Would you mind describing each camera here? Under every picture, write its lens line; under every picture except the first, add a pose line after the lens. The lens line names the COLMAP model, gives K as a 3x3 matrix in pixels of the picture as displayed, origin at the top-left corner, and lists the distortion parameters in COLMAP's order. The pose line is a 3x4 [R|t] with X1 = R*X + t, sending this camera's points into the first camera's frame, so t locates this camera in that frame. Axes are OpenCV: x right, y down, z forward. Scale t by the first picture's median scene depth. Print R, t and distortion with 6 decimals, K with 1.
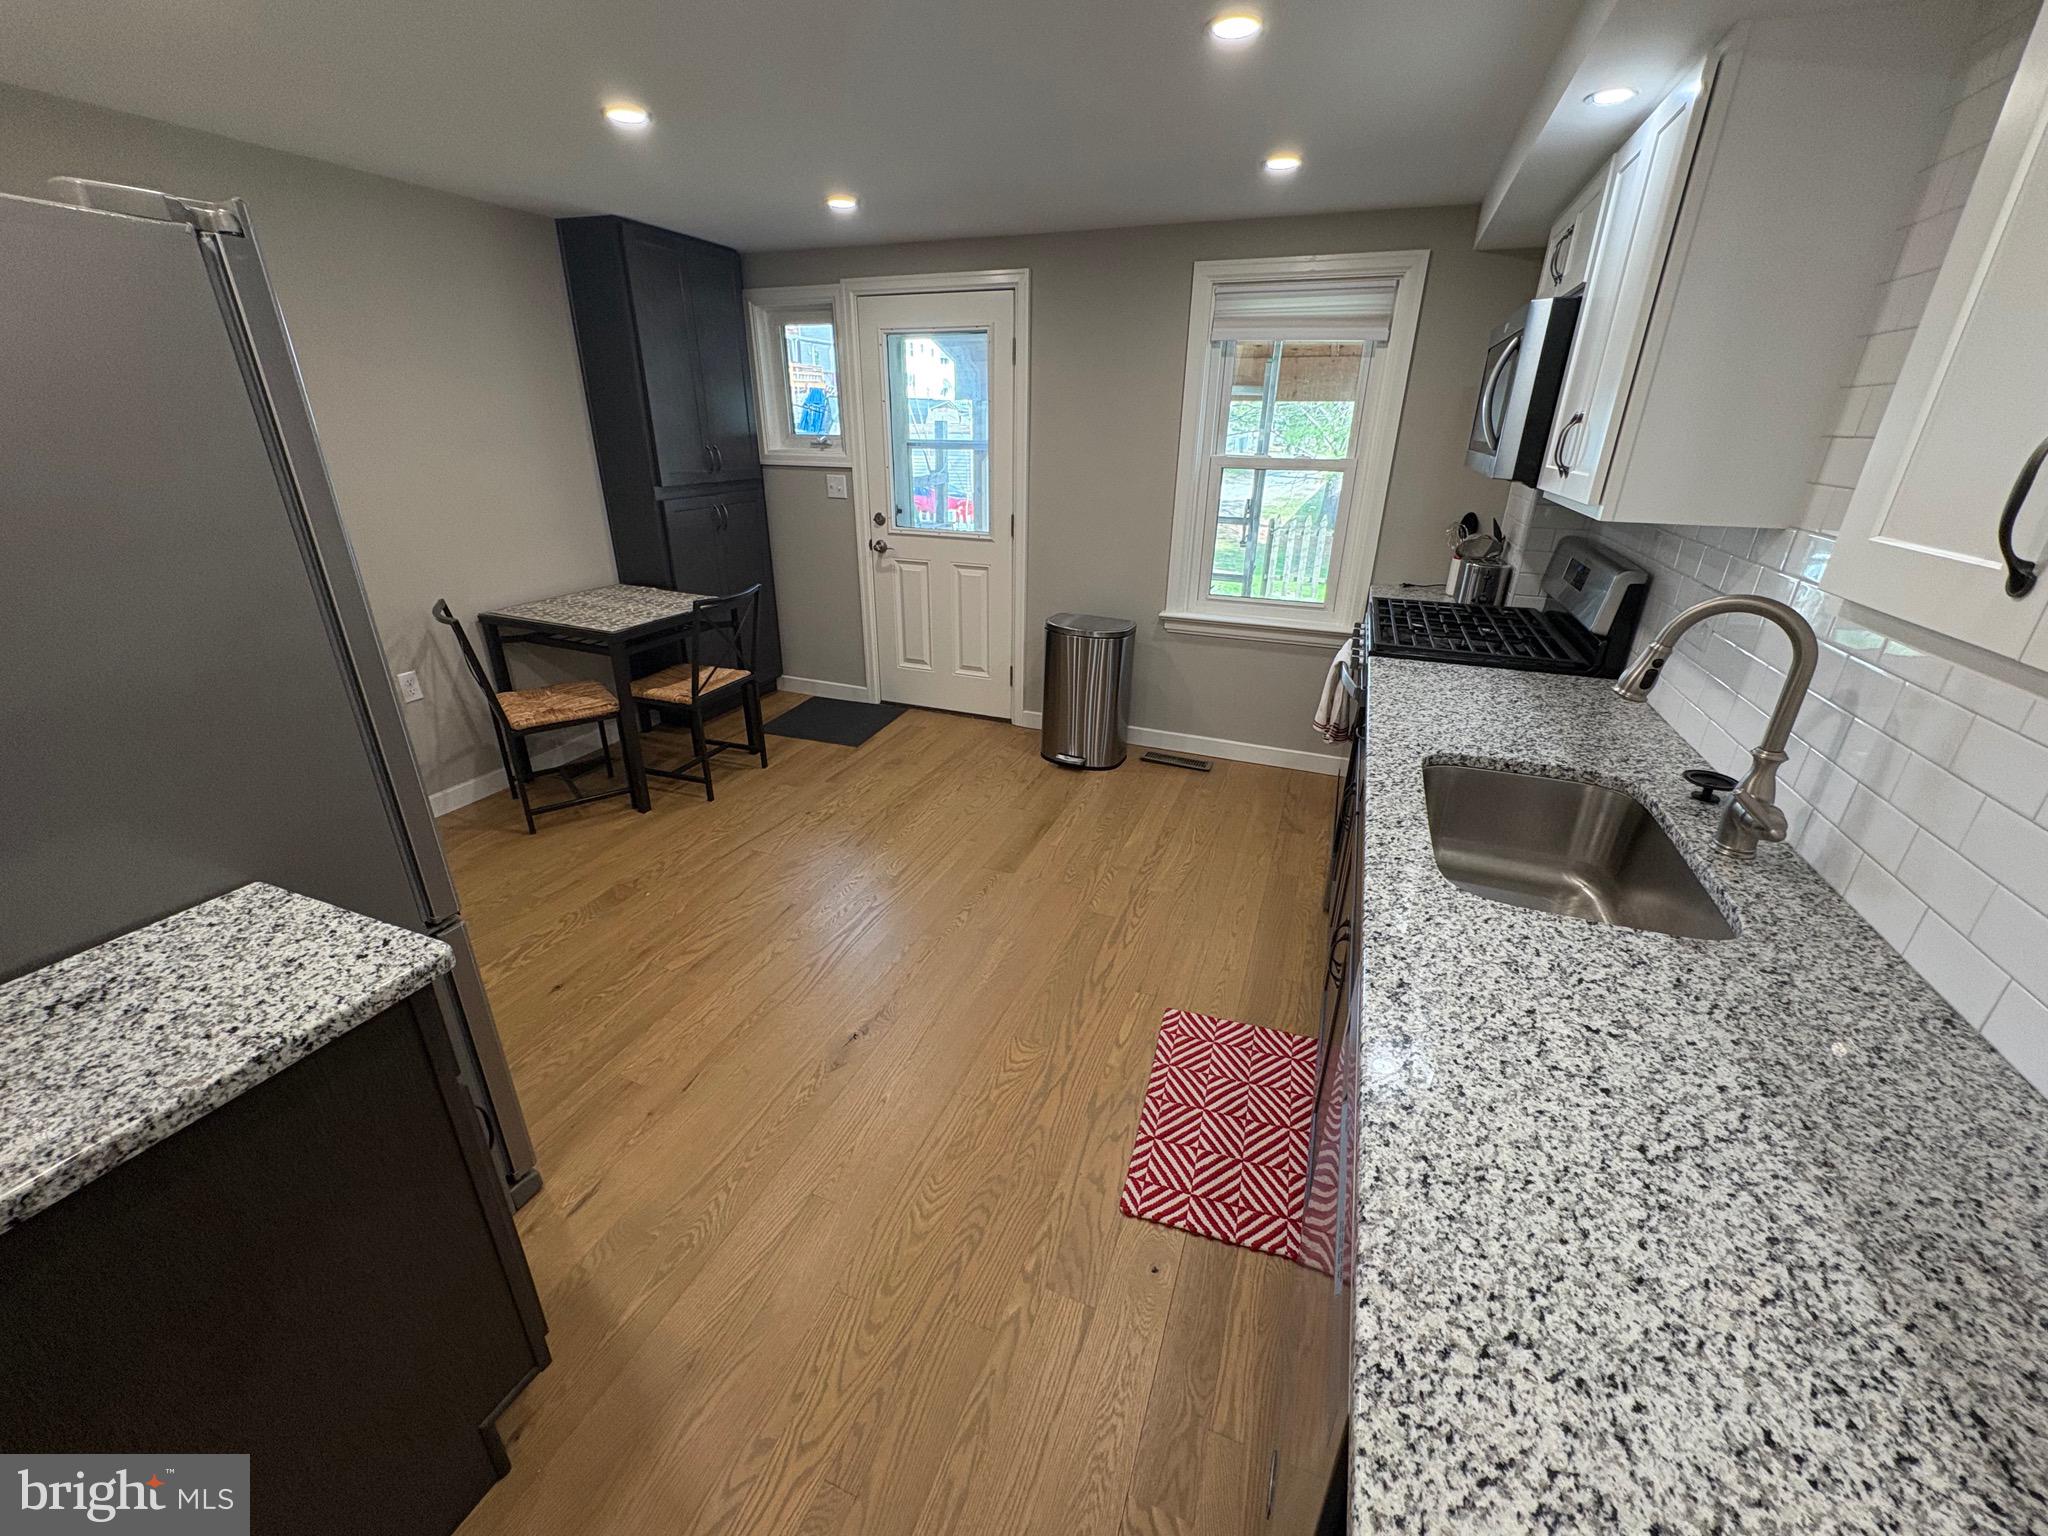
lens RADIAL K [[814.8, 0, 1031.7], [0, 814.8, 769.6], [0, 0, 1]] dist [-0.000441, 0.000084]
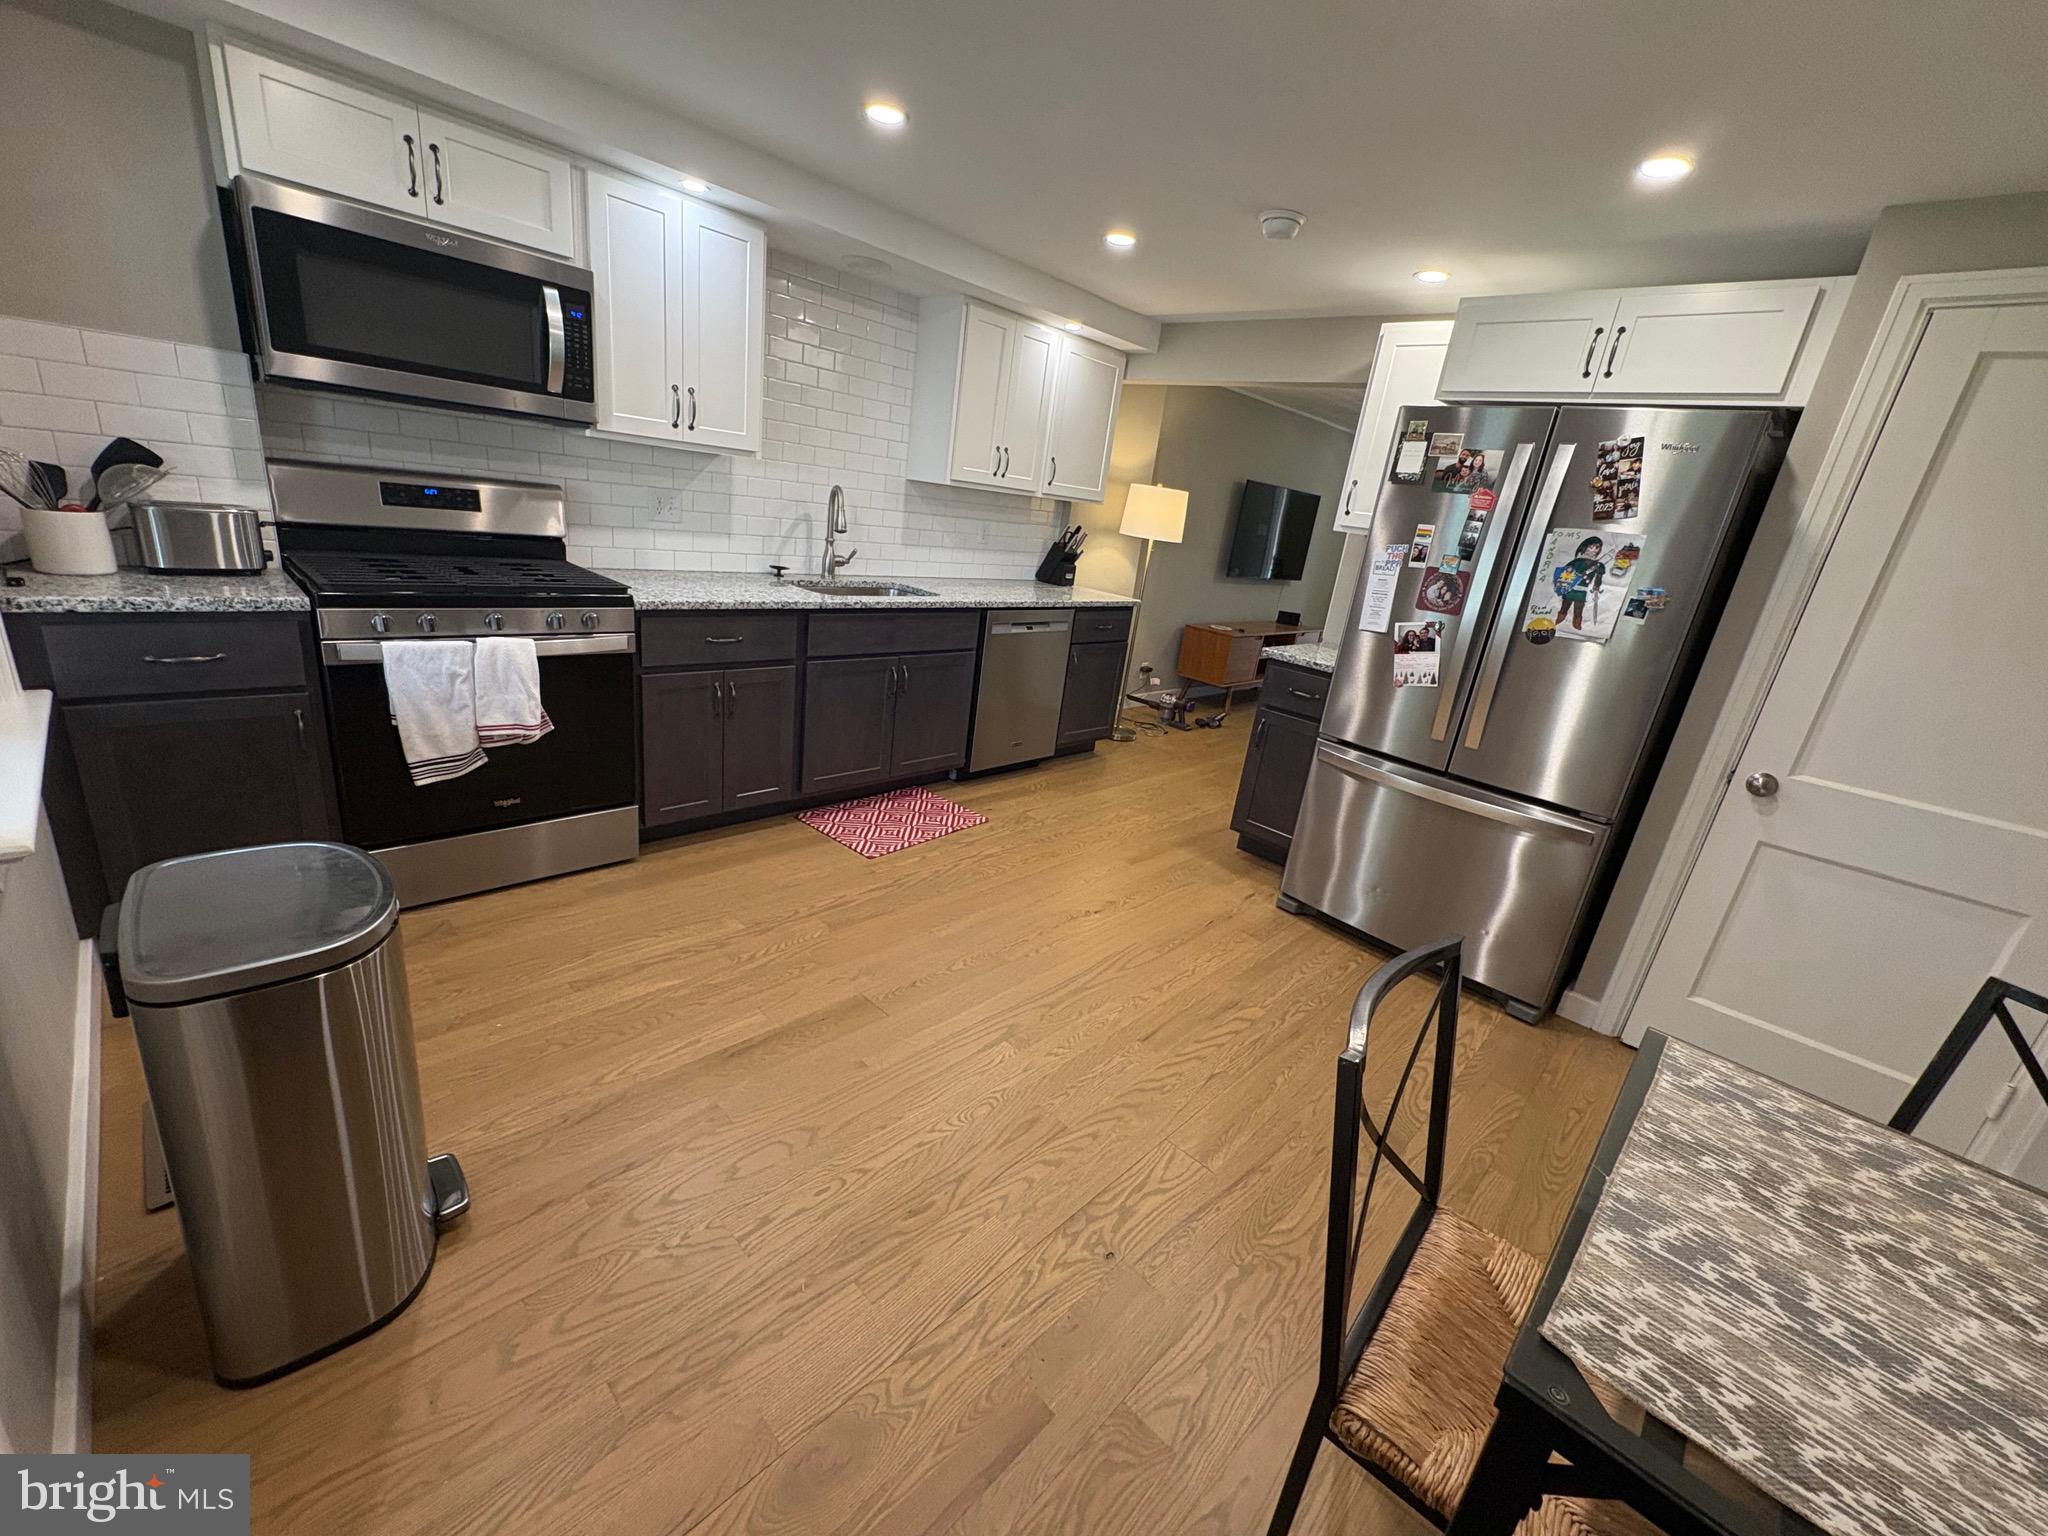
lens RADIAL K [[814.8, 0, 1020.1], [0, 814.8, 771.5], [0, 0, 1]] dist [-0.000441, 0.000084]
pose [[-0.910837, -0.249598, 0.328749, -0.428570], [0.025248, 0.761273, 0.647940, -0.625183], [-0.411992, 0.598468, -0.687094, 1.619168]]
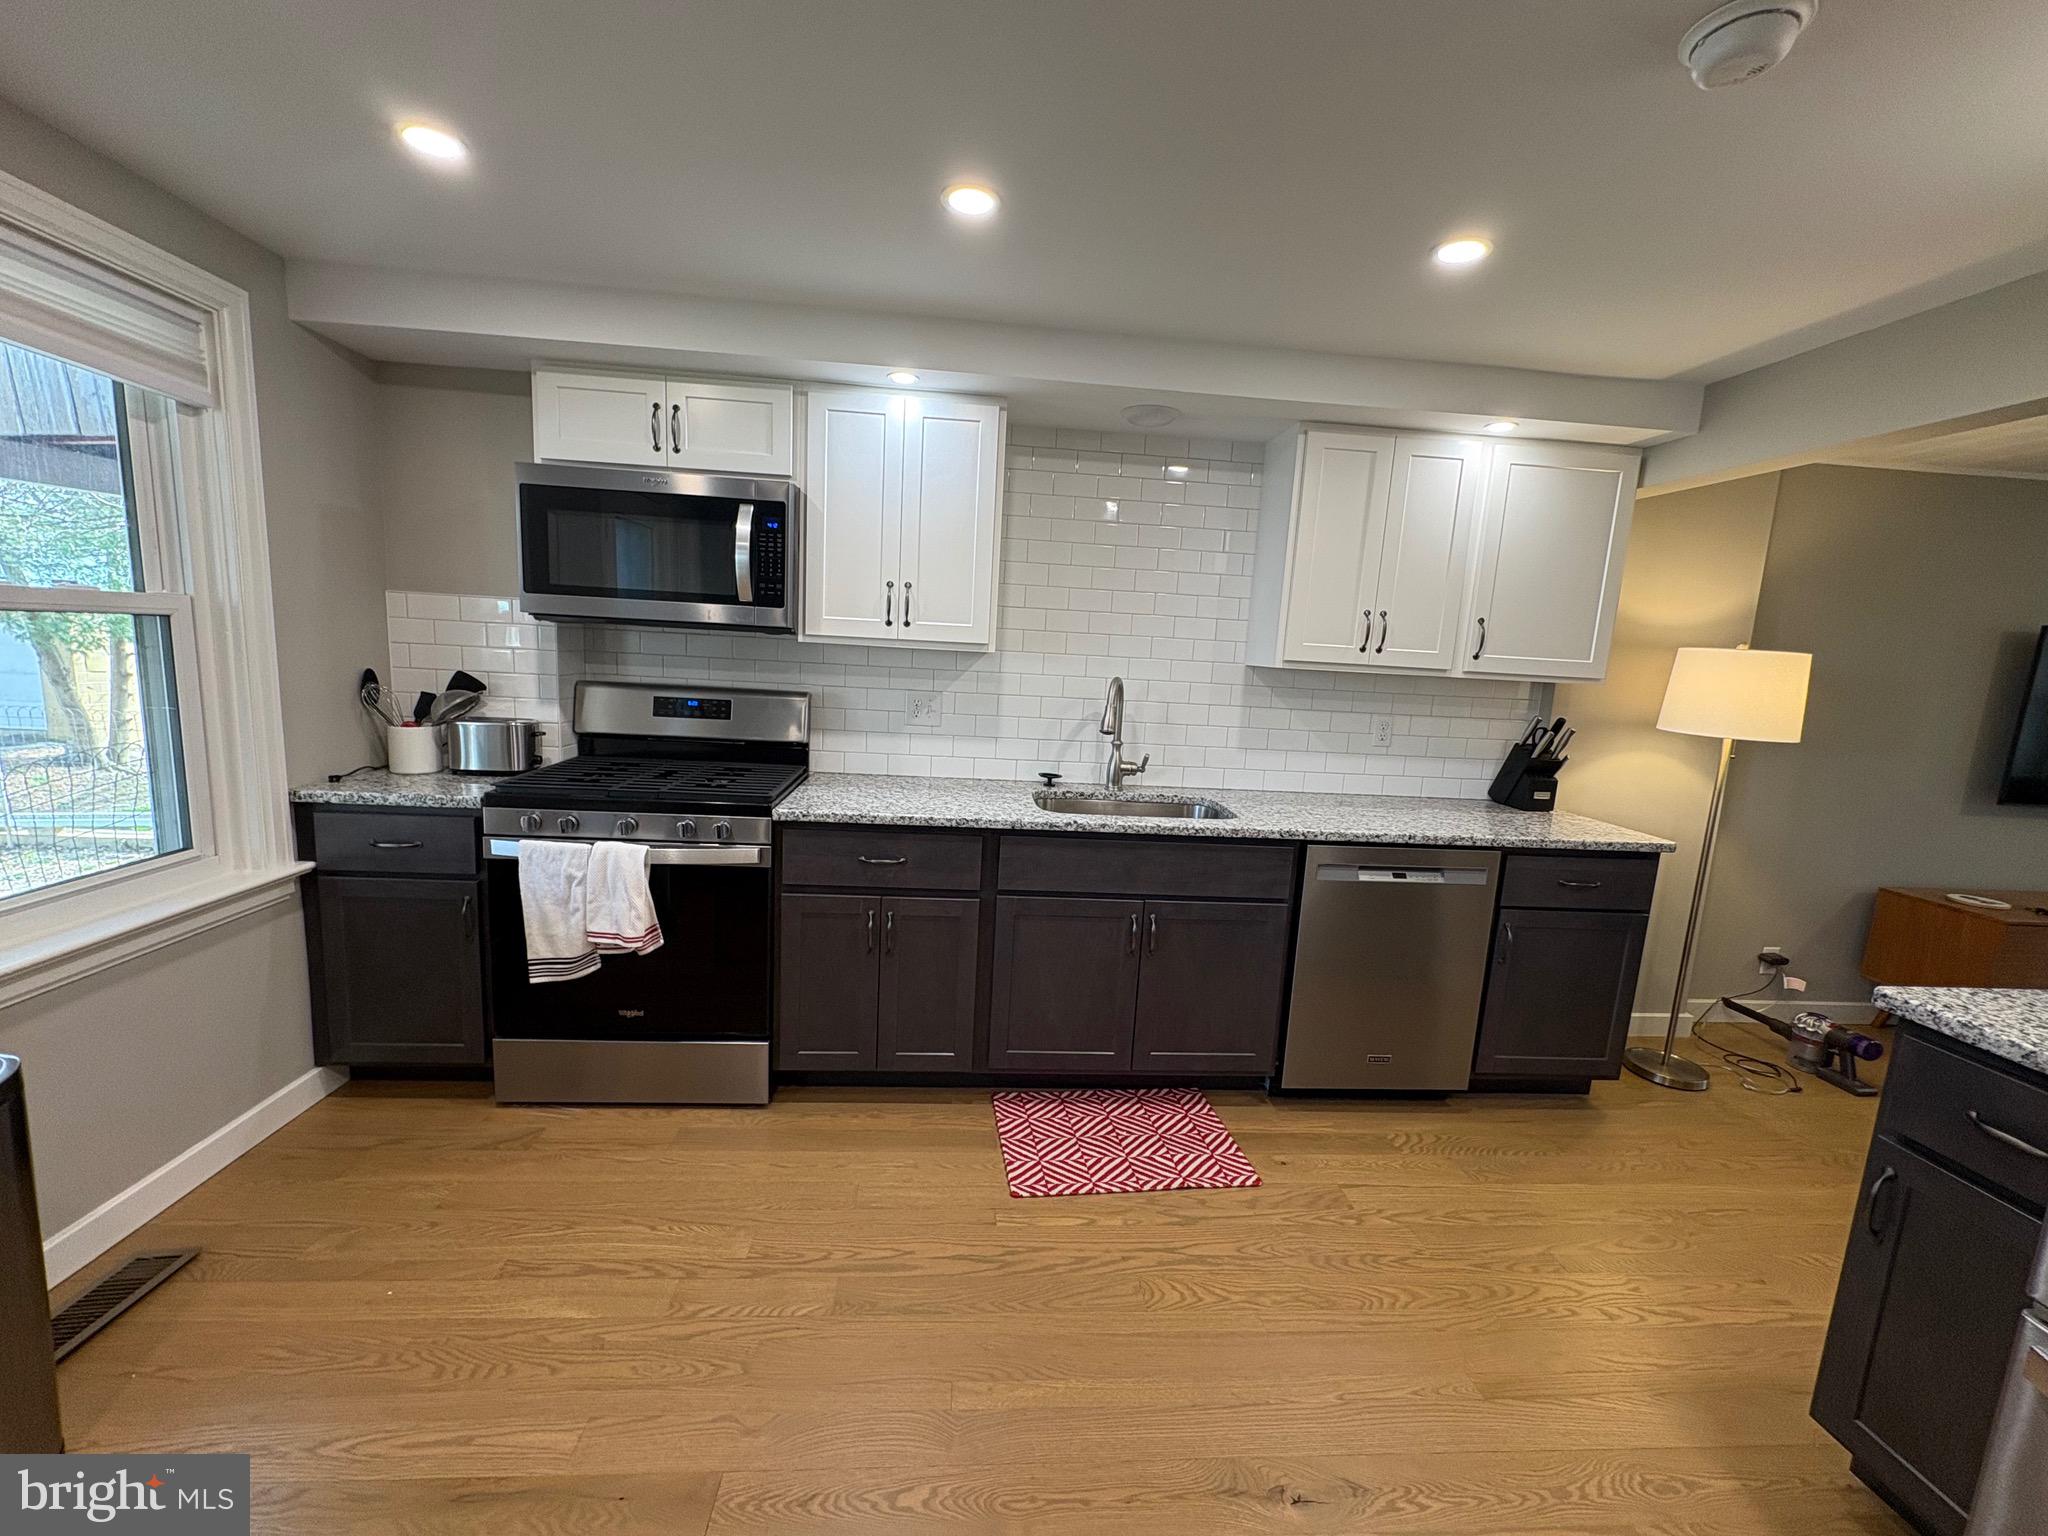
lens RADIAL K [[814.8, 0, 1019.4], [0, 814.8, 770.5], [0, 0, 1]] dist [-0.000441, 0.000084]
pose [[-0.426330, -0.173877, 0.887699, -0.516936], [0.300808, 0.898249, 0.320410, -0.386626], [-0.853087, 0.403628, -0.330647, 1.033718]]
